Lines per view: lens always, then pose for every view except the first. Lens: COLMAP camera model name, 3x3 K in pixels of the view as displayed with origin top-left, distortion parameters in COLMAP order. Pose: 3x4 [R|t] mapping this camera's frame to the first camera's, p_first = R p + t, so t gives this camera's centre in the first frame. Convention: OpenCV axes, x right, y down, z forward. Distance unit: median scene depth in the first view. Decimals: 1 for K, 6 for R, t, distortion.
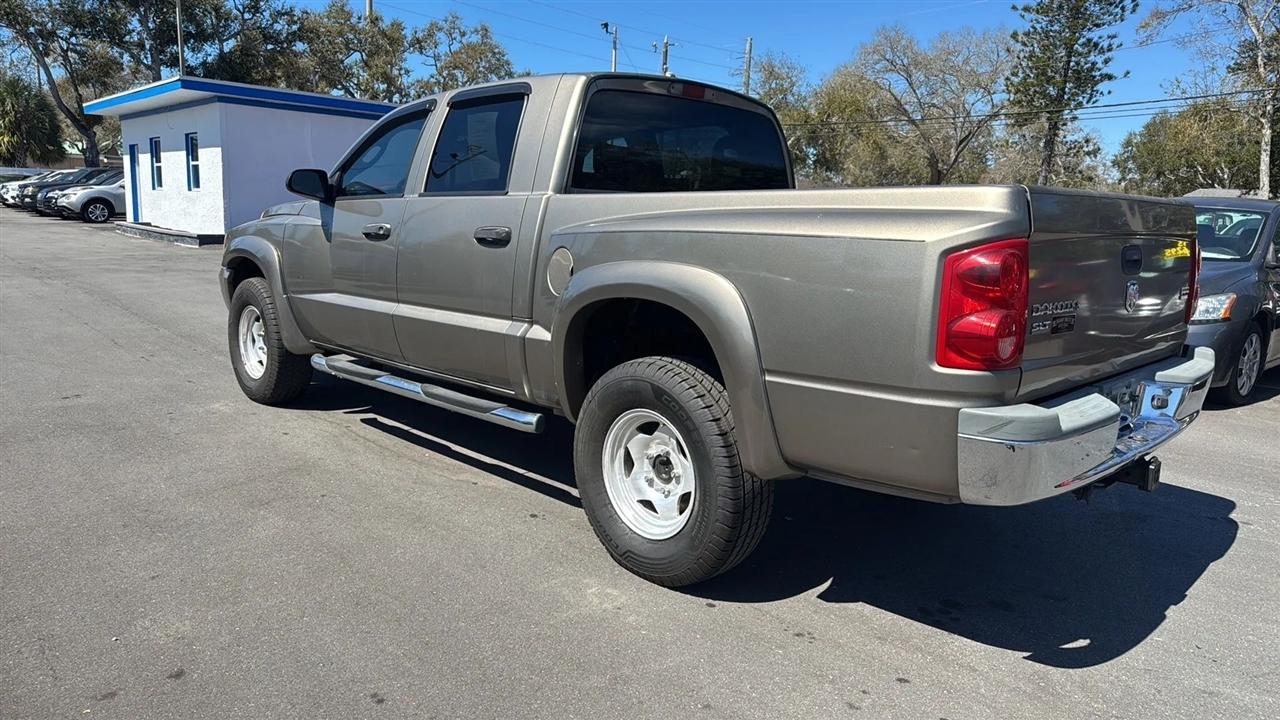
lens RADIAL K [[879.6, 0, 639.3], [0, 879.6, 353.5], [0, 0, 1]] dist [0.039779, -0.046870]
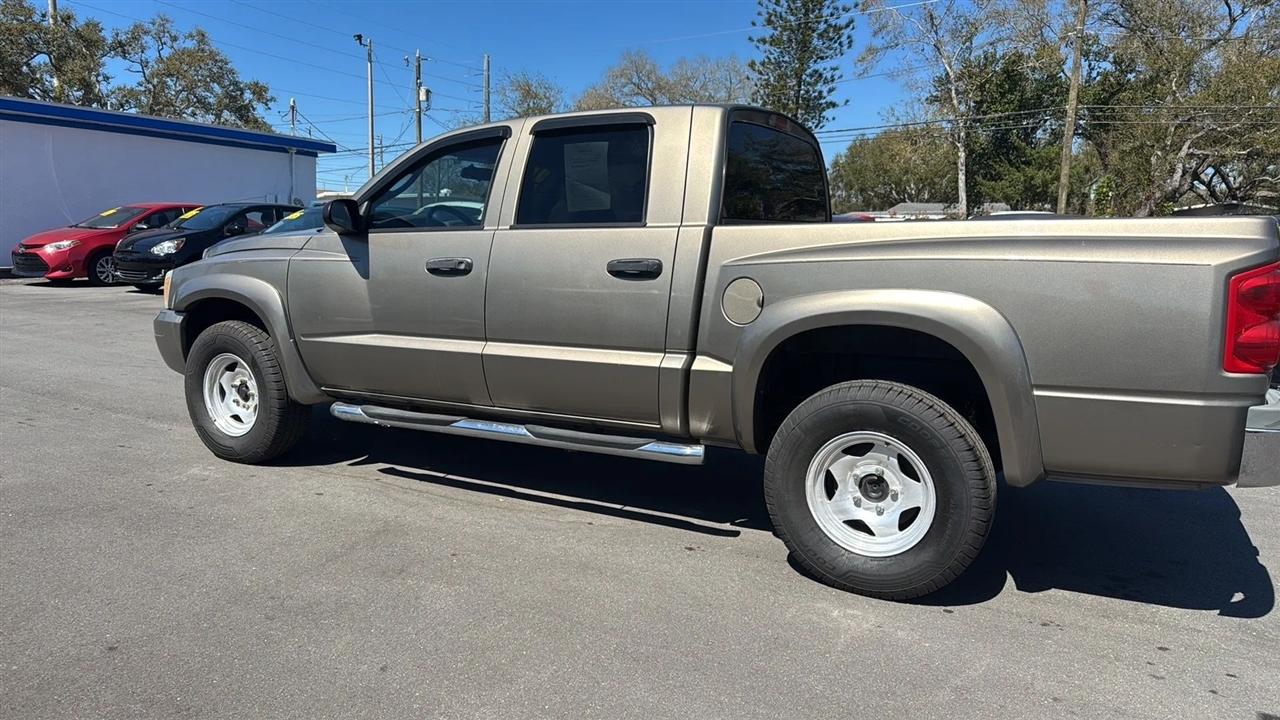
lens RADIAL K [[879.6, 0, 639.5], [0, 879.6, 359.2], [0, 0, 1]] dist [0.039779, -0.046870]
pose [[0.955986, -0.059925, 0.287228, -0.067965], [0.063415, 0.997983, -0.002852, -0.004498], [-0.286478, 0.020941, 0.957858, 0.009637]]
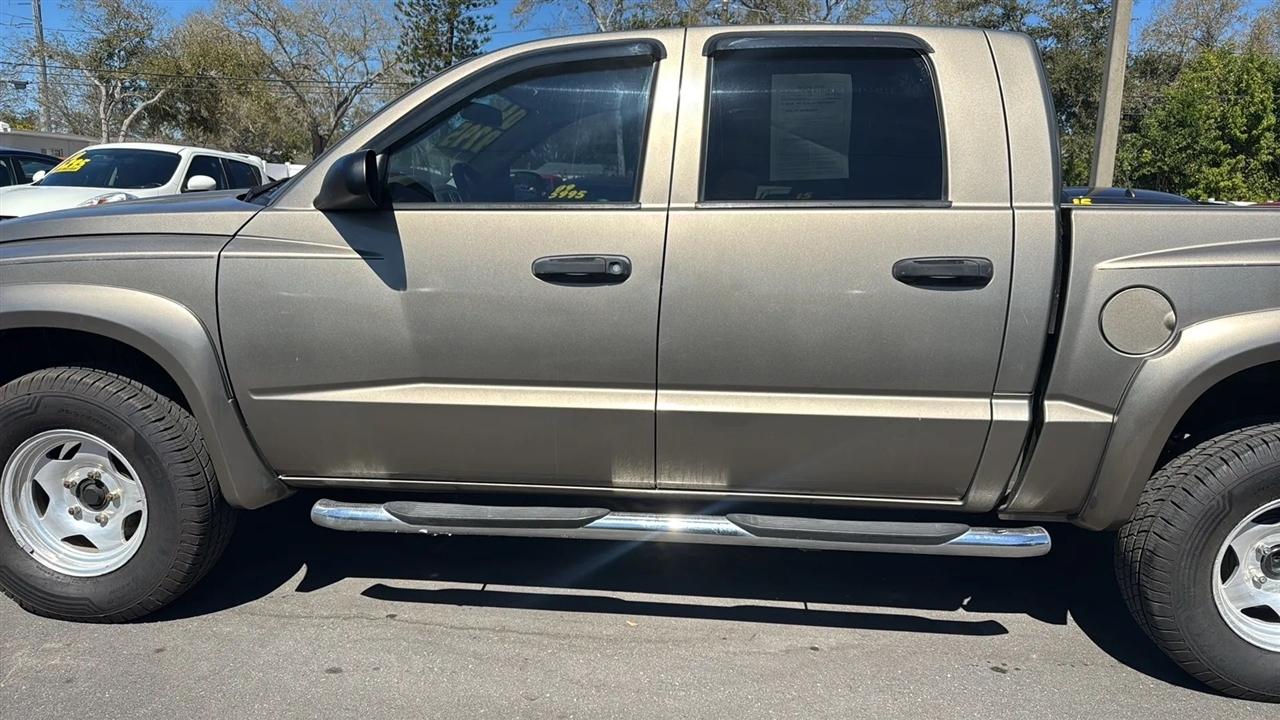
lens RADIAL K [[879.6, 0, 641.8], [0, 879.6, 351.8], [0, 0, 1]] dist [0.039779, -0.046870]
pose [[0.749726, -0.125455, 0.649748, -0.114836], [0.101579, 0.992046, 0.074337, -0.022147], [-0.653906, 0.010268, 0.756506, 0.099440]]
